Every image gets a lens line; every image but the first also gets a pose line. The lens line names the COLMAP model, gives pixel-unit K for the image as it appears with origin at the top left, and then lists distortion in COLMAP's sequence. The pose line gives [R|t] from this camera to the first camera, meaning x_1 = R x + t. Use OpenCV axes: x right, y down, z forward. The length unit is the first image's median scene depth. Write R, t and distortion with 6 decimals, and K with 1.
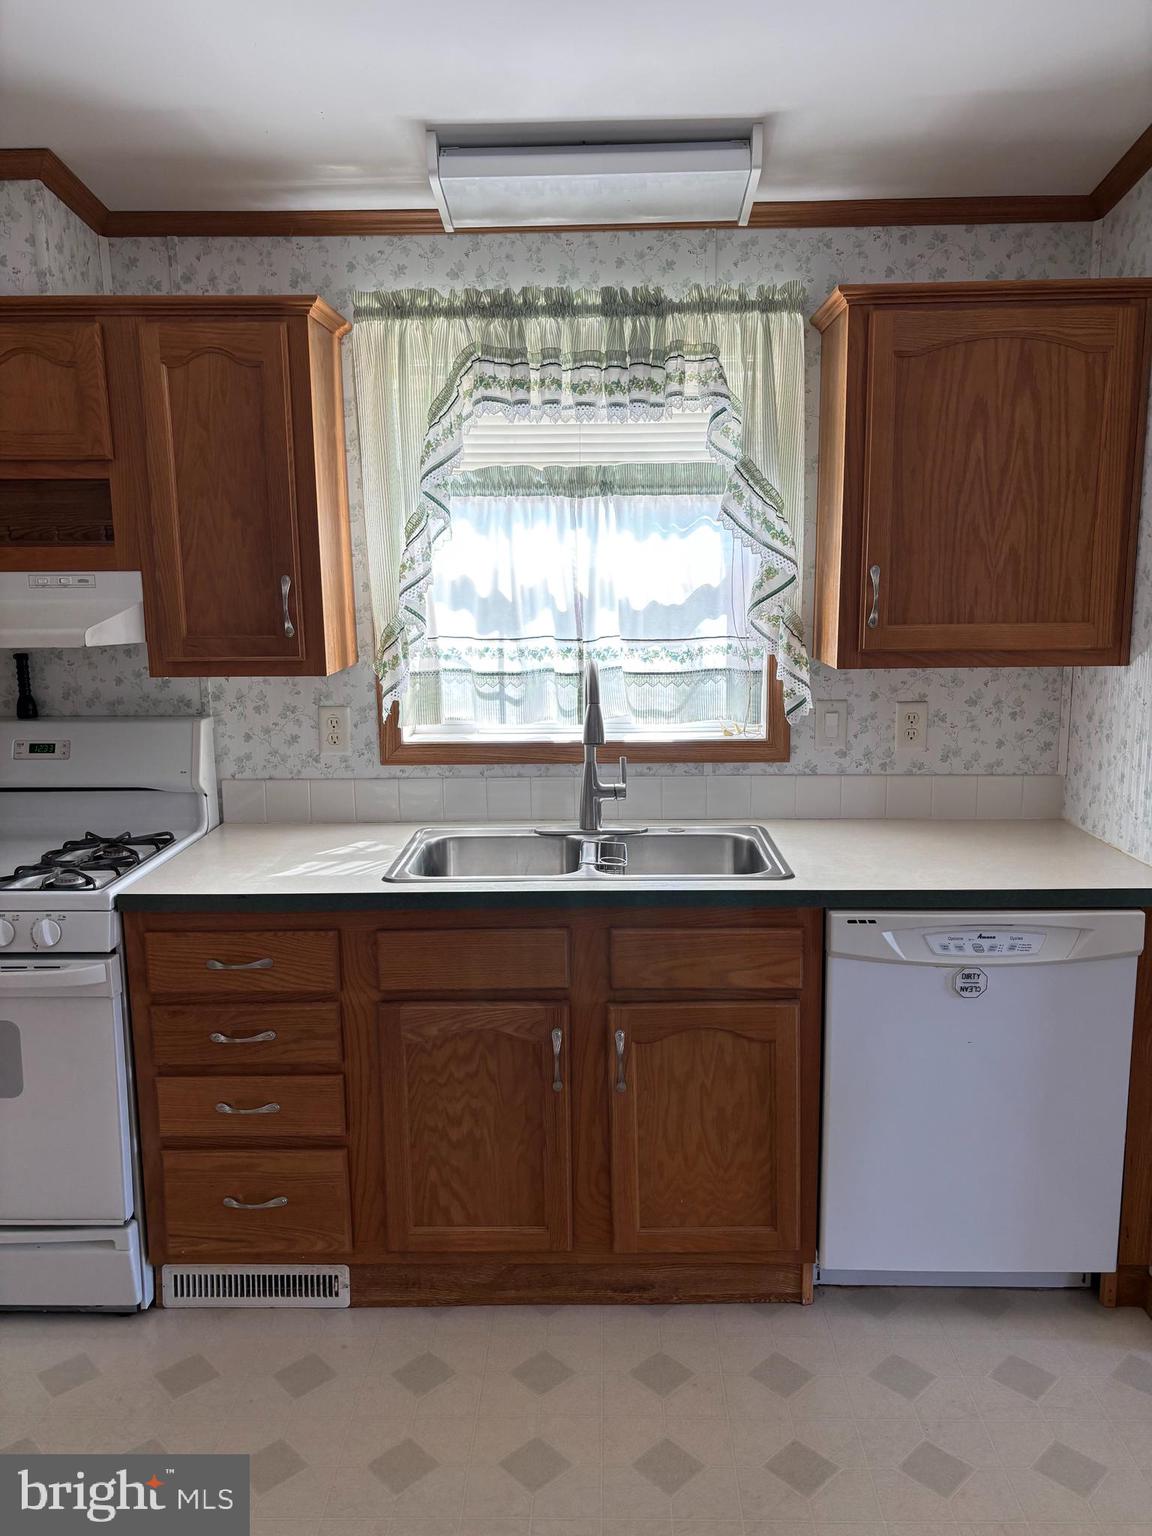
lens RADIAL K [[1154.9, 0, 584.0], [0, 1154.9, 763.1], [0, 0, 1]] dist [0.041280, -0.036376]
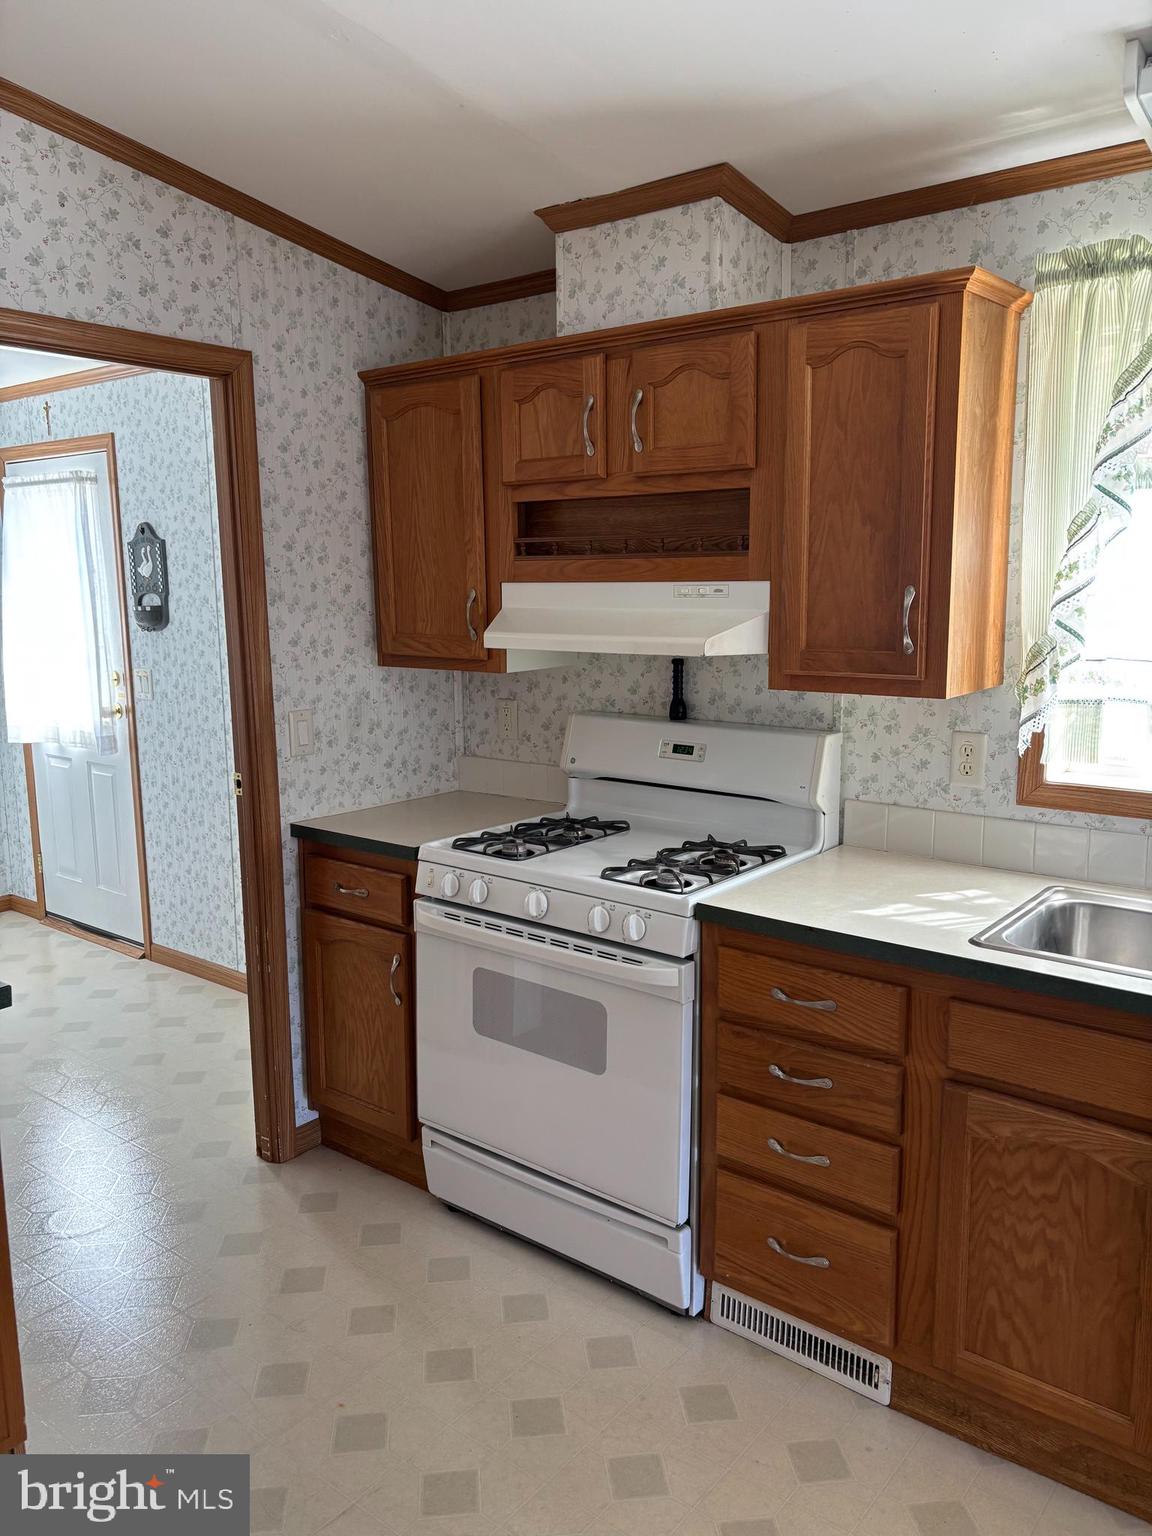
lens RADIAL K [[1154.9, 0, 571.9], [0, 1154.9, 769.3], [0, 0, 1]] dist [0.041280, -0.036376]
pose [[0.789647, 0.104761, -0.604552, 0.095989], [-0.103610, 0.993933, 0.036904, -0.025491], [0.604750, 0.033497, 0.795710, 0.124703]]
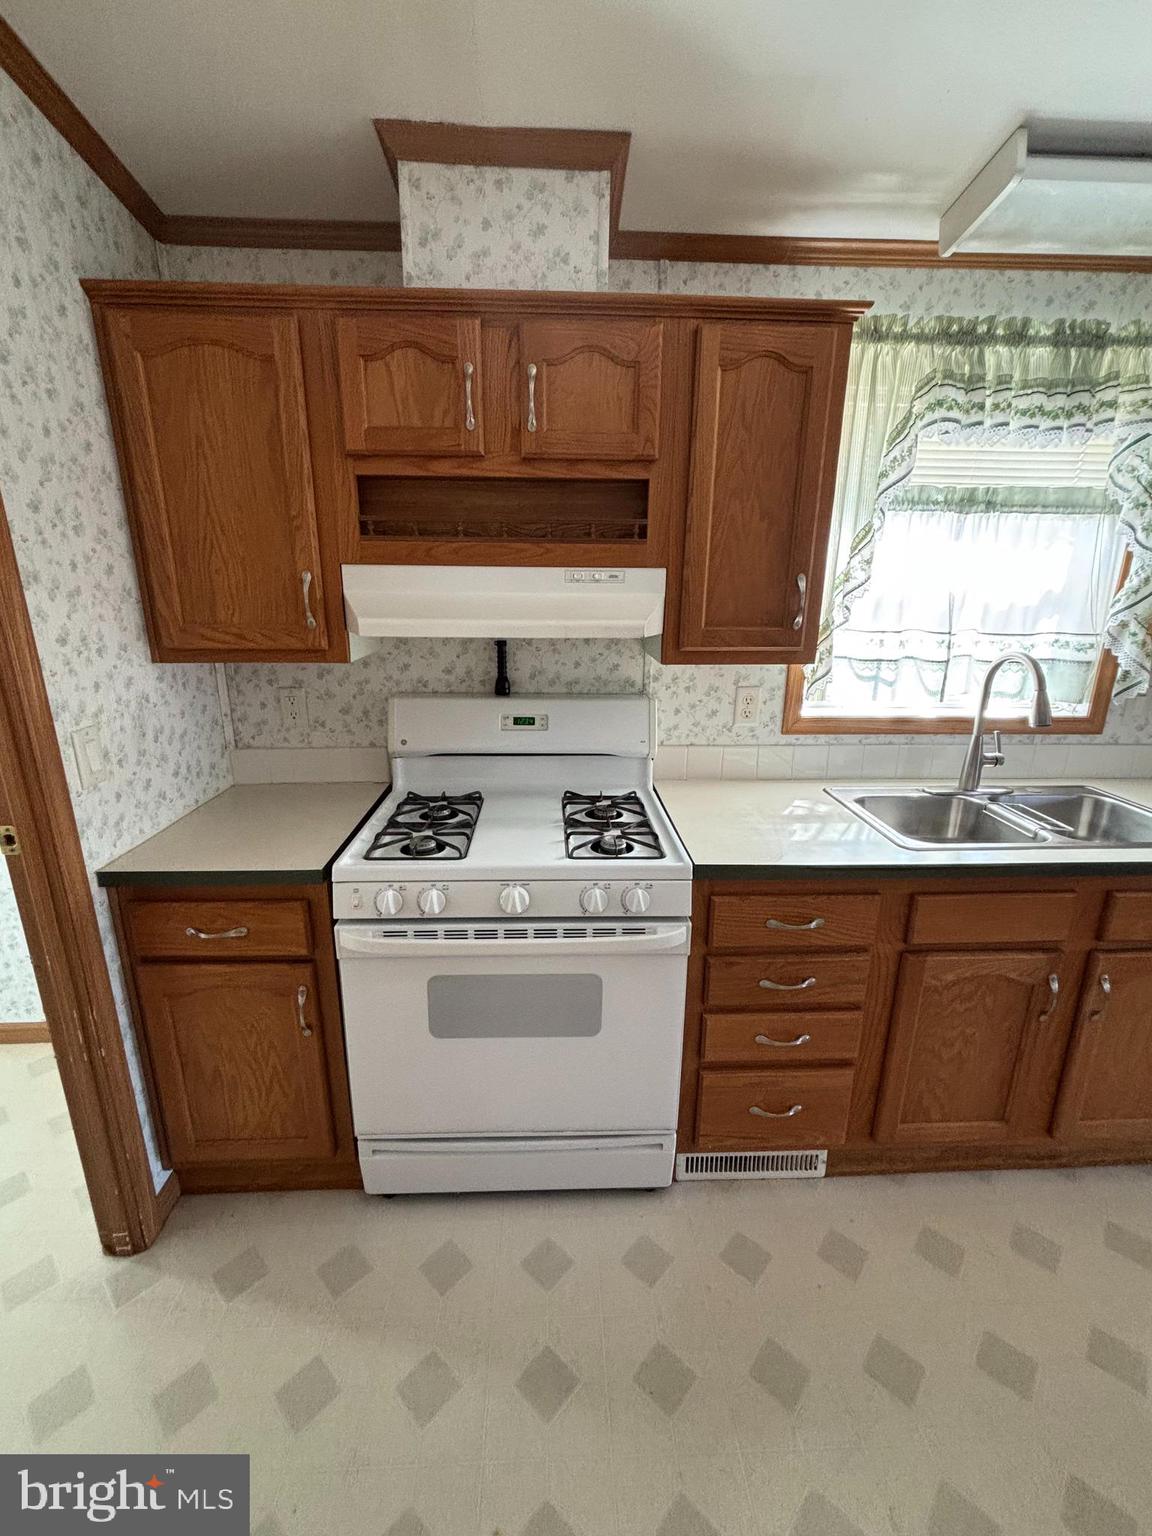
lens RADIAL K [[649.4, 0, 570.7], [0, 649.4, 767.0], [0, 0, 1]] dist [-0.004703, 0.002687]
pose [[0.998300, 0.002193, 0.058237, -0.512189], [-0.008300, 0.994455, 0.104831, -0.040113], [-0.057684, -0.105136, 0.992783, 0.370524]]
